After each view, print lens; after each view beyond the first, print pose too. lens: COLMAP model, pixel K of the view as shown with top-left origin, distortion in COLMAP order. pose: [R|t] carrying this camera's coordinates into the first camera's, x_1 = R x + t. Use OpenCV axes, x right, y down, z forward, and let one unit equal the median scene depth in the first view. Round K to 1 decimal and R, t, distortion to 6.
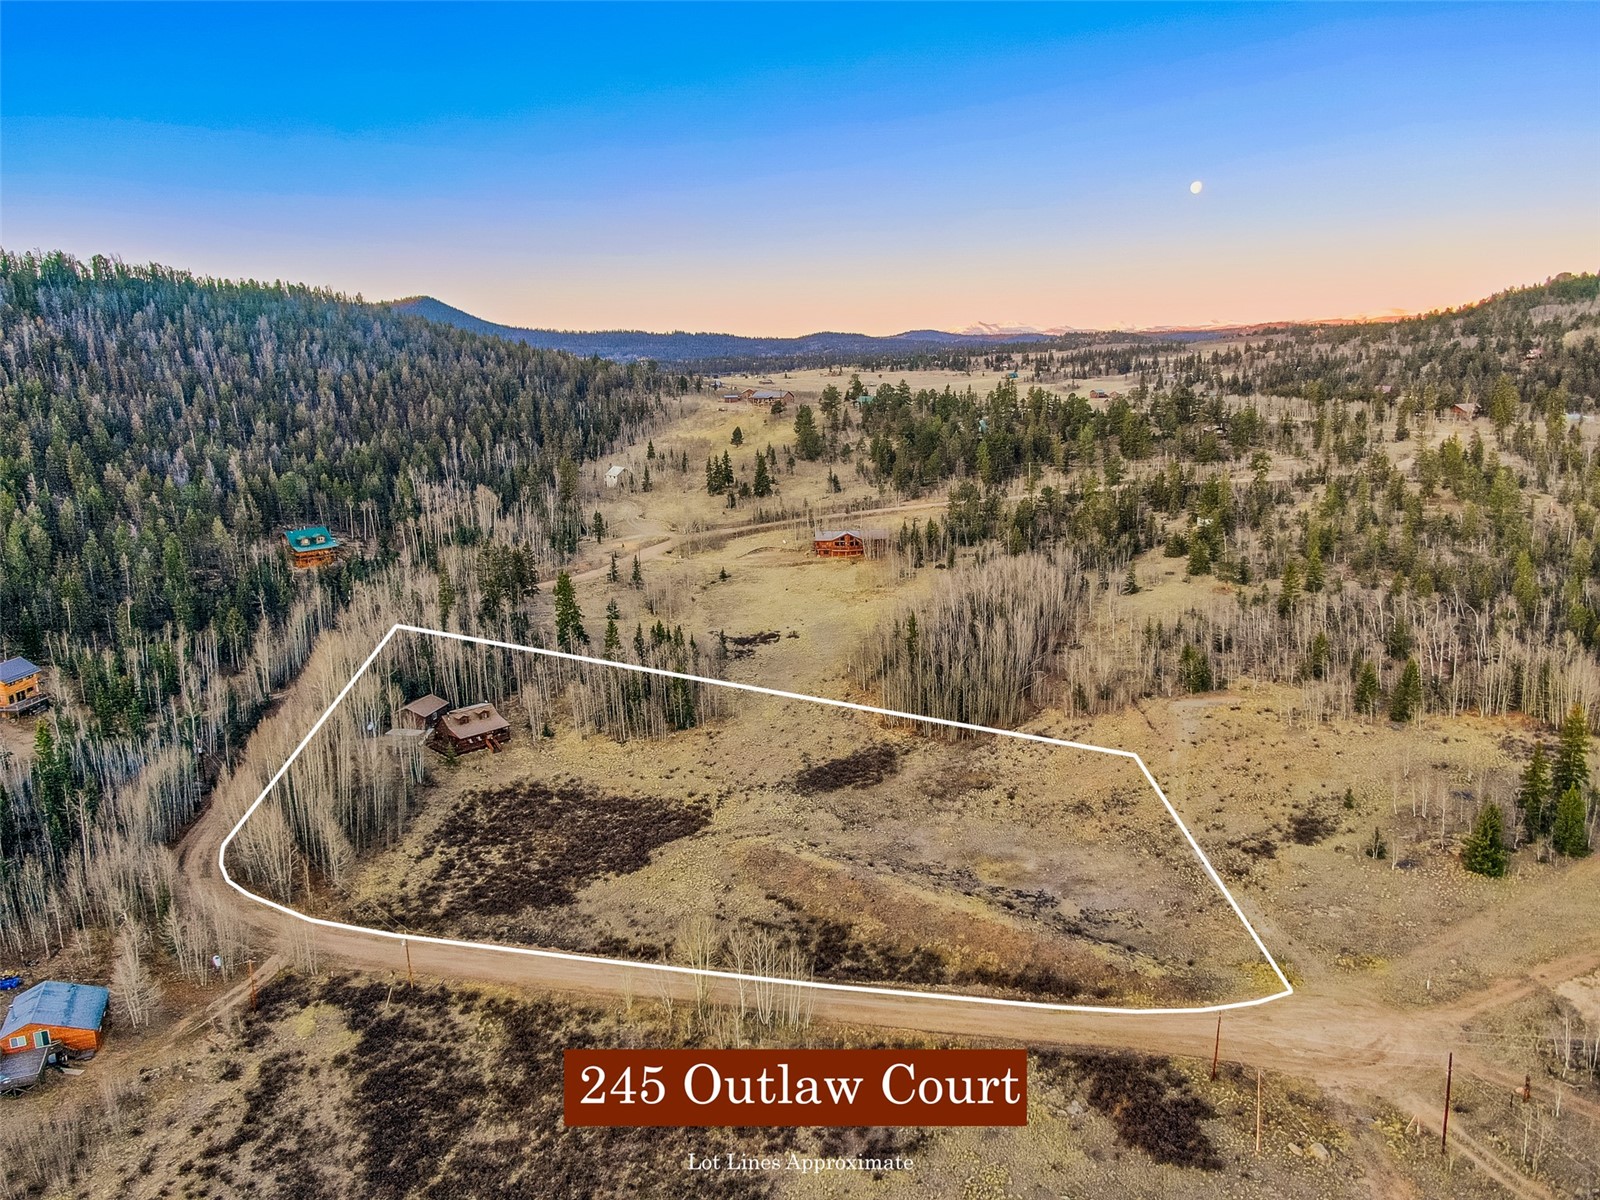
lens RADIAL K [[1129.2, 0, 800.6], [0, 1129.2, 600.5], [0, 0, 1]] dist [-0.002933, 0.010217]
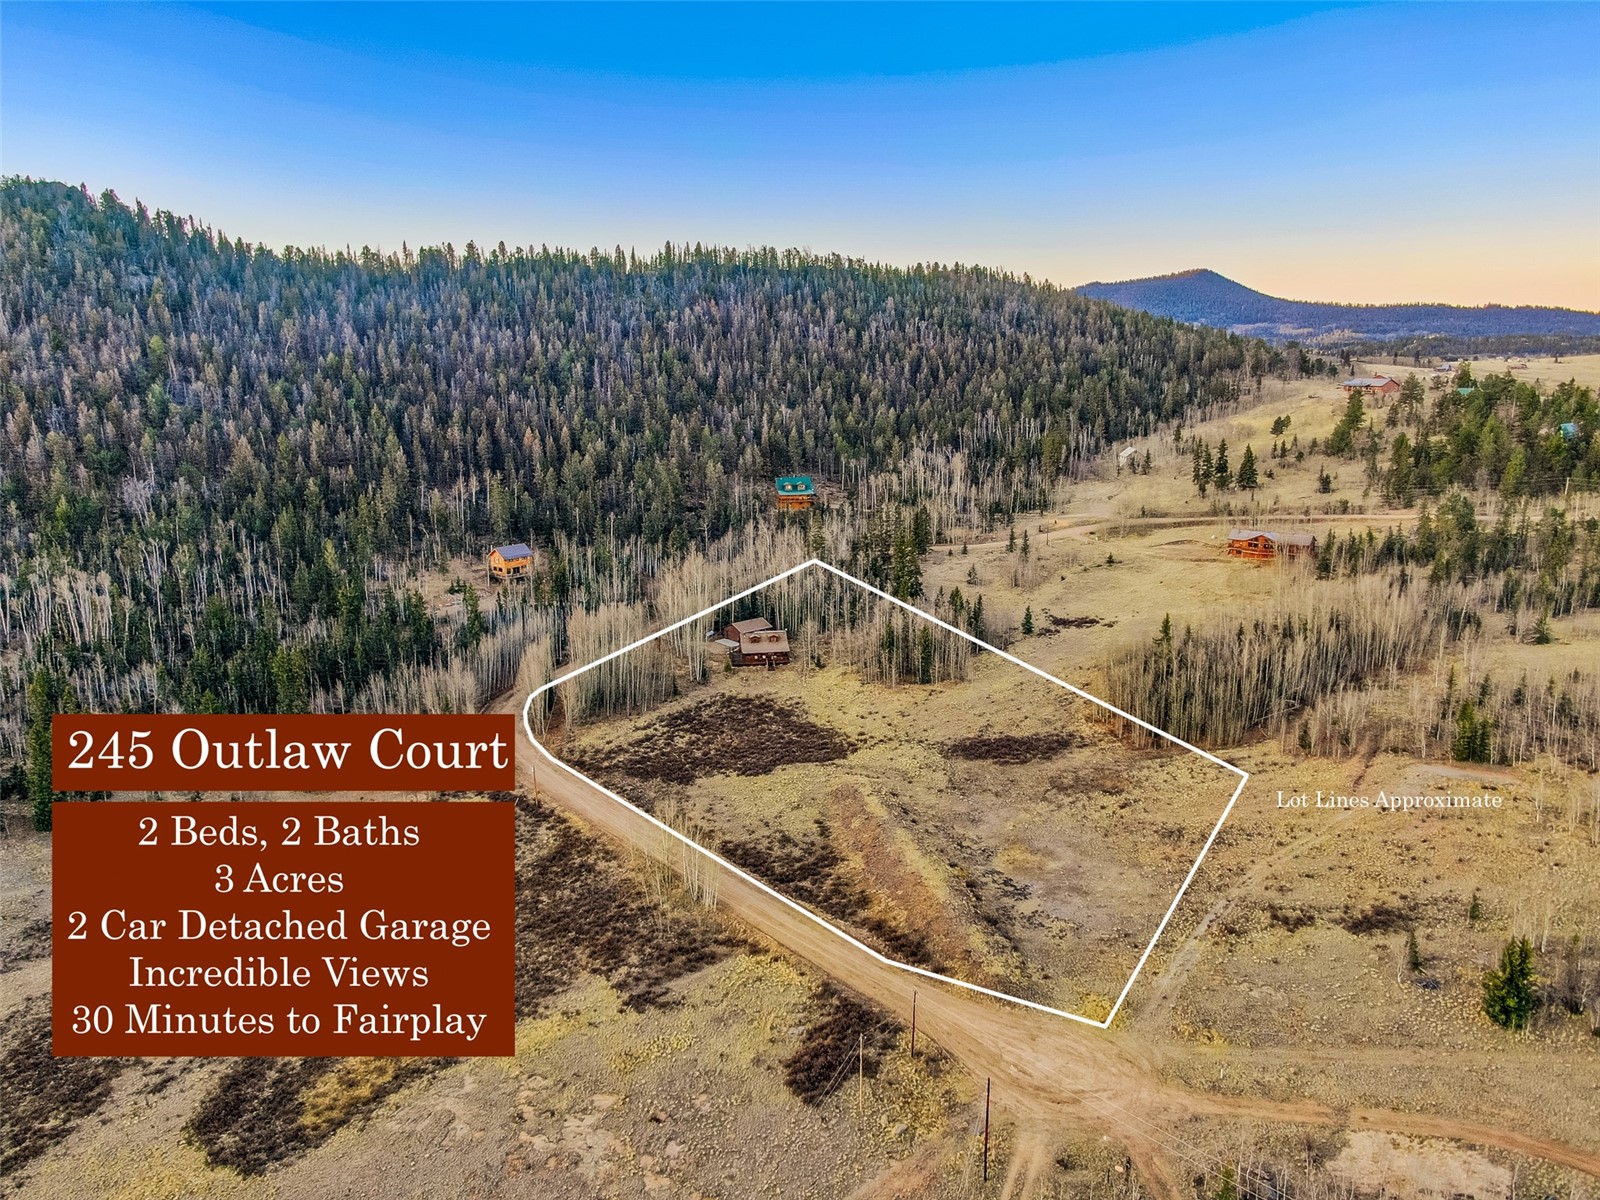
lens RADIAL K [[1129.2, 0, 801.7], [0, 1129.2, 601.0], [0, 0, 1]] dist [-0.002933, 0.010217]
pose [[0.801335, 0.152151, -0.578544, 0.423772], [-0.139145, 0.987996, 0.067105, -0.022252], [0.581809, 0.026728, 0.812886, 0.045822]]
